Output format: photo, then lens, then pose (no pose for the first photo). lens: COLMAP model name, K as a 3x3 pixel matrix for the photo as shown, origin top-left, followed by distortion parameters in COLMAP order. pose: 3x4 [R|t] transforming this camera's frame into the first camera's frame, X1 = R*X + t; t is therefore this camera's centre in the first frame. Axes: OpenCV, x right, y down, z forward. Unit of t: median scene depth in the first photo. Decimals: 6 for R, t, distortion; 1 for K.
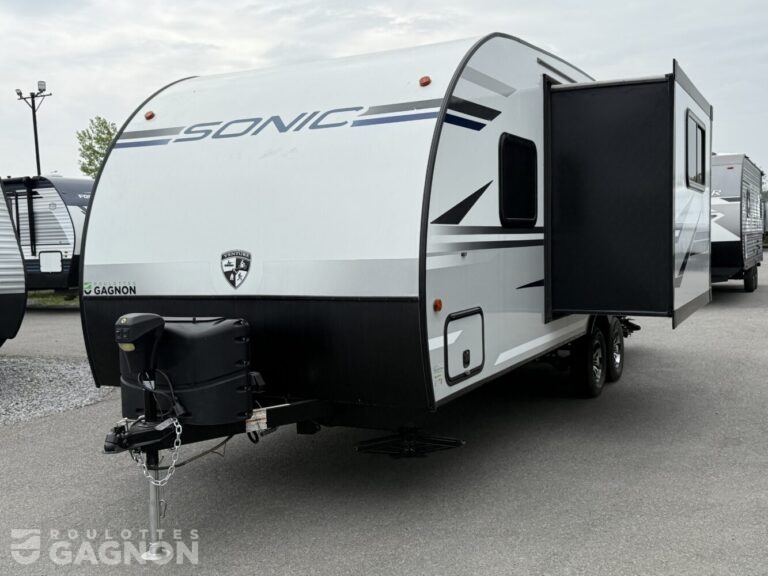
lens RADIAL K [[831.7, 0, 382.1], [0, 831.7, 288.9], [0, 0, 1]] dist [0.107985, 0.000000]
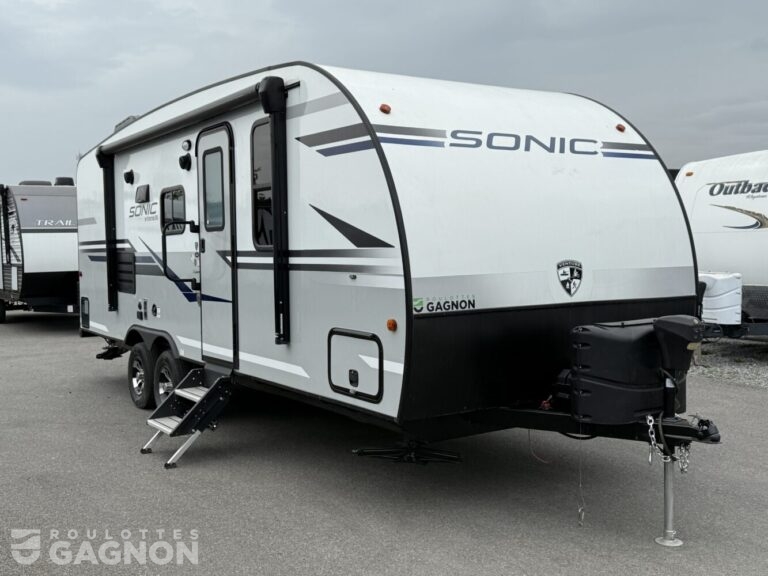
lens RADIAL K [[831.7, 0, 381.1], [0, 831.7, 286.3], [0, 0, 1]] dist [0.107985, 0.000000]
pose [[0.512478, -0.014543, 0.858577, -1.198794], [0.052800, 0.998498, -0.014602, -0.010271], [-0.857075, 0.052816, 0.512476, 0.659554]]
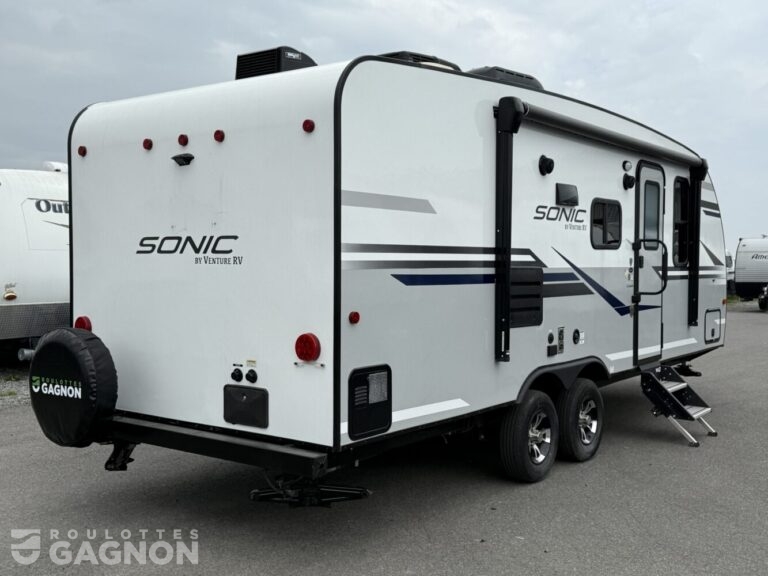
lens RADIAL K [[831.7, 0, 386.9], [0, 831.7, 290.7], [0, 0, 1]] dist [0.107985, 0.000000]
pose [[-0.982607, 0.018452, 0.184776, 0.647579], [0.036063, 0.995068, 0.092405, -0.331185], [-0.182160, 0.097462, -0.978427, 4.585076]]
